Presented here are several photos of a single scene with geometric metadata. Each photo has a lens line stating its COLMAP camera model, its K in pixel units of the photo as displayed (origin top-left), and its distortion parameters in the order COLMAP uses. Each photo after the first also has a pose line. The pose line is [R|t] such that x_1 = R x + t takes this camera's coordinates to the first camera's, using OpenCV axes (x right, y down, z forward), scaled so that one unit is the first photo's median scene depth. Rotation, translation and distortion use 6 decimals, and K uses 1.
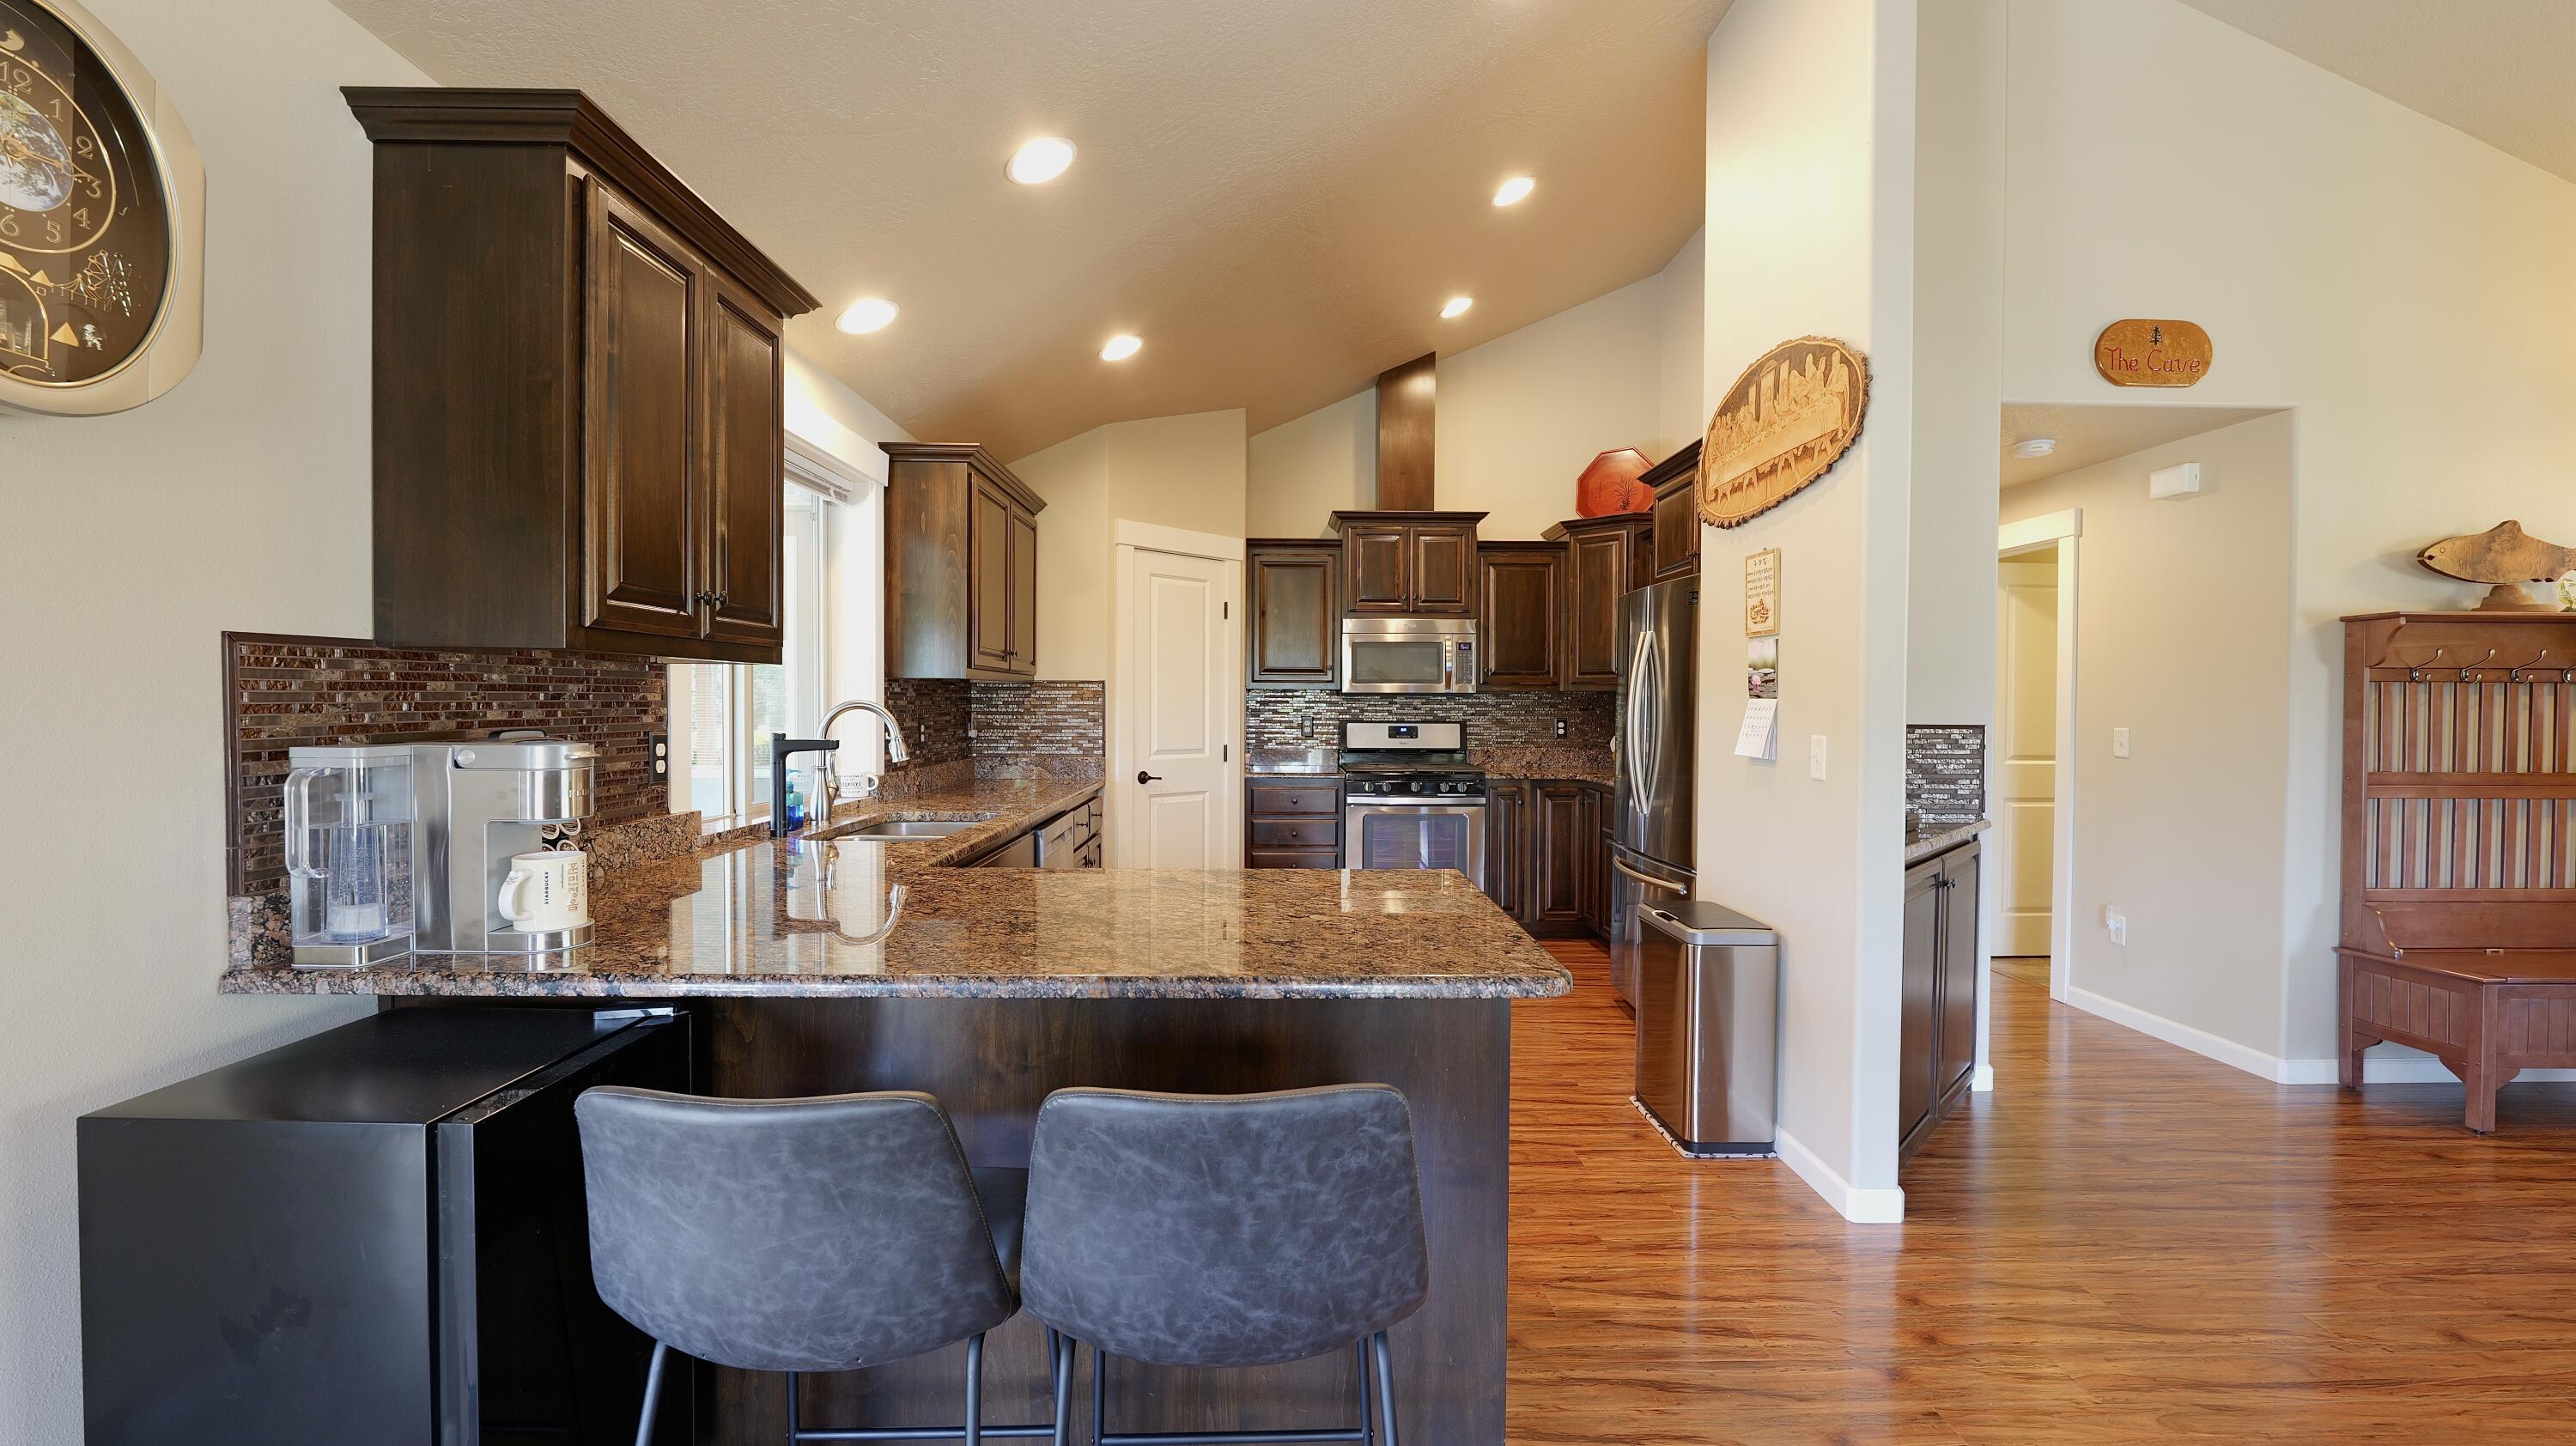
lens RADIAL K [[1063.9, 0, 1293.4], [0, 1063.9, 718.4], [0, 0, 1]] dist [0.008265, 0.000156]
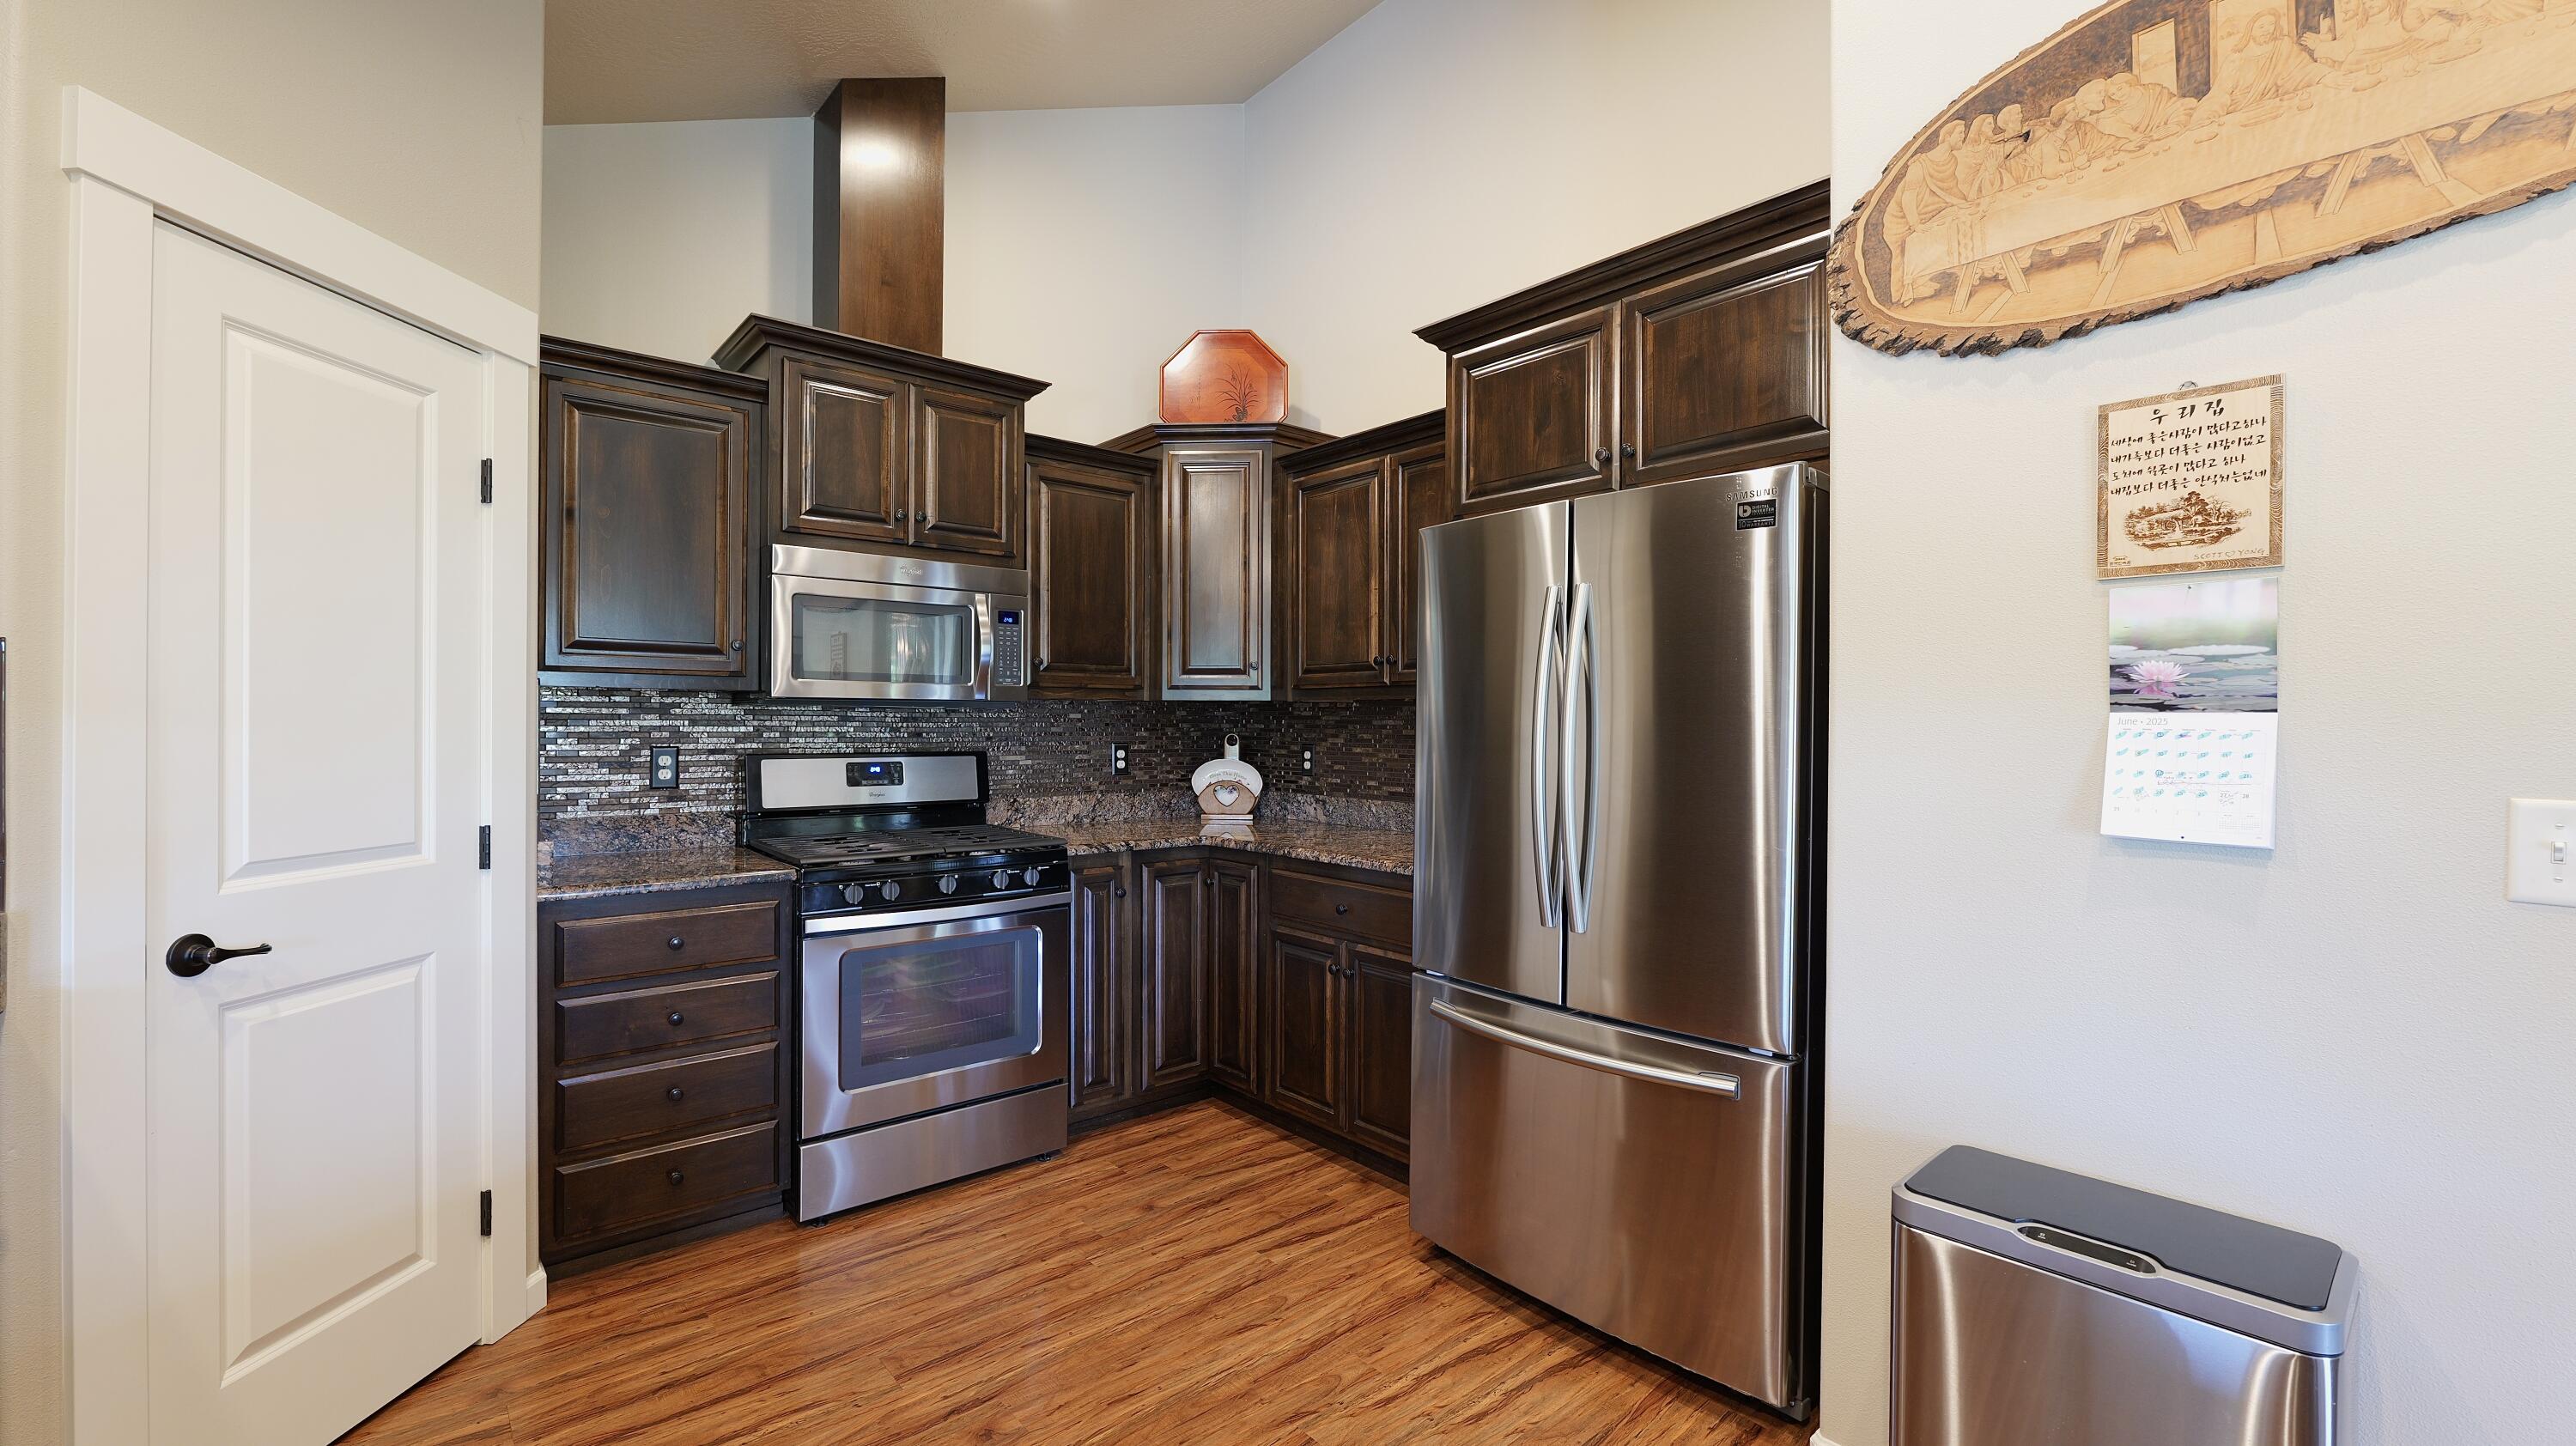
lens RADIAL K [[1063.9, 0, 1271.7], [0, 1063.9, 717.9], [0, 0, 1]] dist [0.008265, 0.000156]
pose [[0.774529, 0.003228, 0.632531, -0.082611], [0.007067, 0.999880, -0.013756, -0.006476], [-0.632499, 0.015125, 0.774413, 0.482424]]
